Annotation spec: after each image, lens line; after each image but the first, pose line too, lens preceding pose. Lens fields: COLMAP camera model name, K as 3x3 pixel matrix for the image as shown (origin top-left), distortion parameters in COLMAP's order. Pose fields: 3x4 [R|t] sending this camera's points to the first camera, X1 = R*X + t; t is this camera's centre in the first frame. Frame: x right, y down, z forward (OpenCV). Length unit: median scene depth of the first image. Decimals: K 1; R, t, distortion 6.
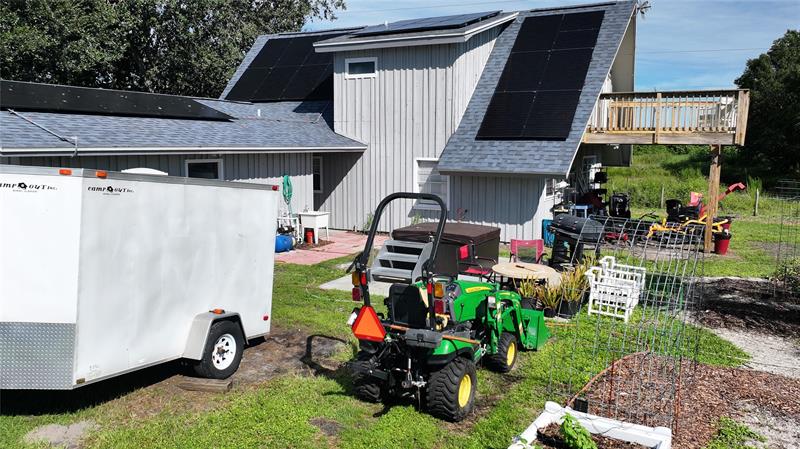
lens RADIAL K [[601.3, 0, 413.8], [0, 601.3, 222.6], [0, 0, 1]] dist [0.008359, 0.000976]
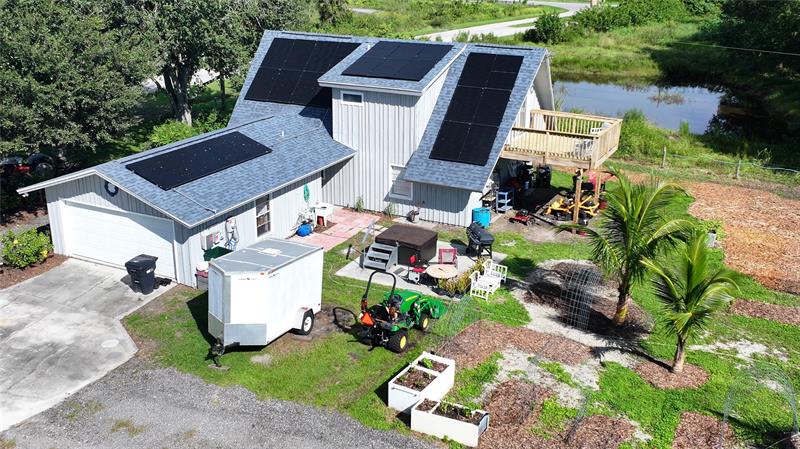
lens RADIAL K [[601.3, 0, 413.8], [0, 601.3, 222.6], [0, 0, 1]] dist [0.008359, 0.000976]
pose [[0.999465, 0.001161, 0.032685, 0.015317], [-0.006682, 0.985539, 0.169320, -0.248558], [-0.032016, -0.169448, 0.985019, -0.553357]]
